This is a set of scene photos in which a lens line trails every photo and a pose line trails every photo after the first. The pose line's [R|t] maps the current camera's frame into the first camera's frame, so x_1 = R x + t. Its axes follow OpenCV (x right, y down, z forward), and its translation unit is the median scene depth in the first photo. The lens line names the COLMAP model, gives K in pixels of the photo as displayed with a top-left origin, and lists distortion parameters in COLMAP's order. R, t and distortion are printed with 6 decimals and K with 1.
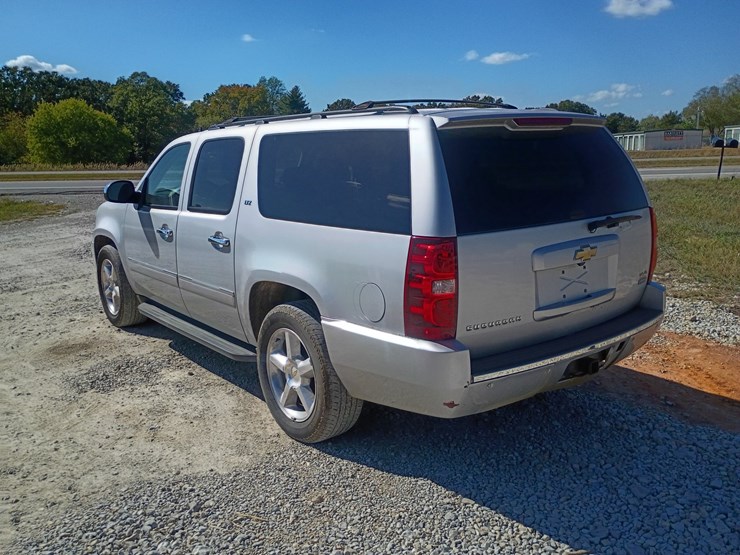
lens RADIAL K [[638.3, 0, 367.2], [0, 638.3, 281.7], [0, 0, 1]] dist [0.073974, -0.096078]
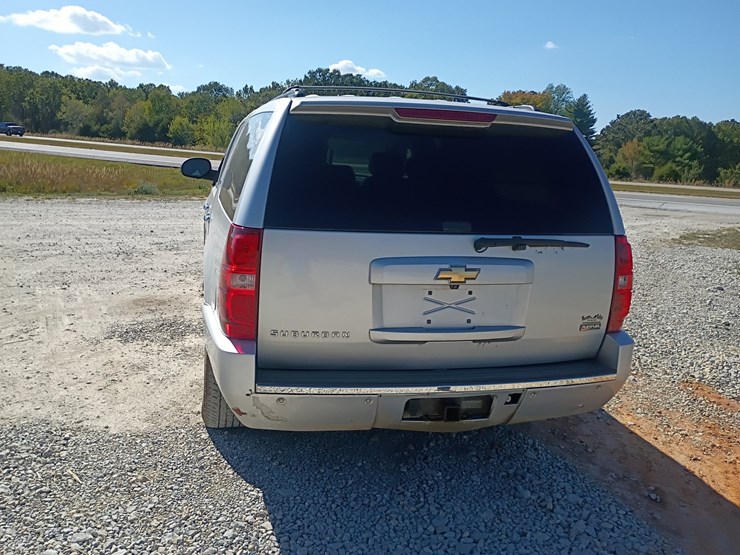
lens RADIAL K [[637.4, 0, 373.0], [0, 637.4, 275.1], [0, 0, 1]] dist [0.065745, -0.087036]
pose [[0.905943, 0.151295, -0.395446, 0.340533], [-0.158804, 0.987212, 0.013891, -0.022671], [0.392491, 0.050214, 0.918384, 0.124295]]
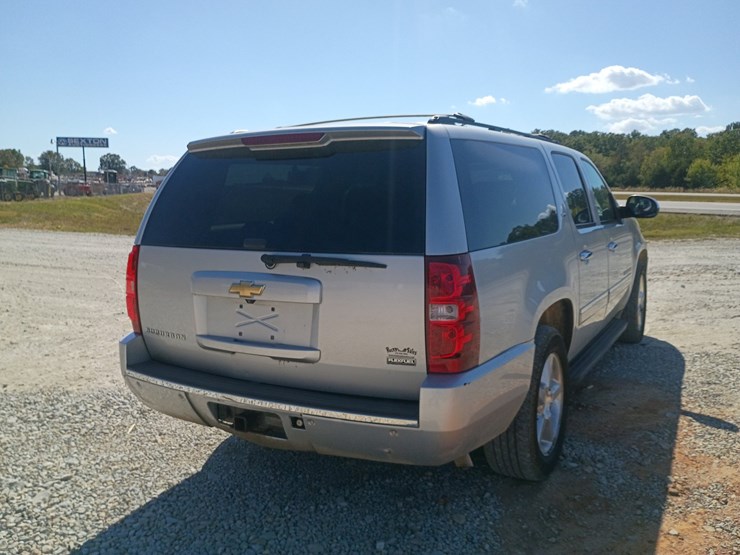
lens RADIAL K [[640.5, 0, 385.0], [0, 640.5, 276.4], [0, 0, 1]] dist [0.050447, -0.075118]
pose [[0.381505, 0.142027, -0.913390, 0.718302], [-0.179970, 0.980629, 0.077312, -0.096935], [0.906678, 0.134888, 0.399676, 0.495268]]
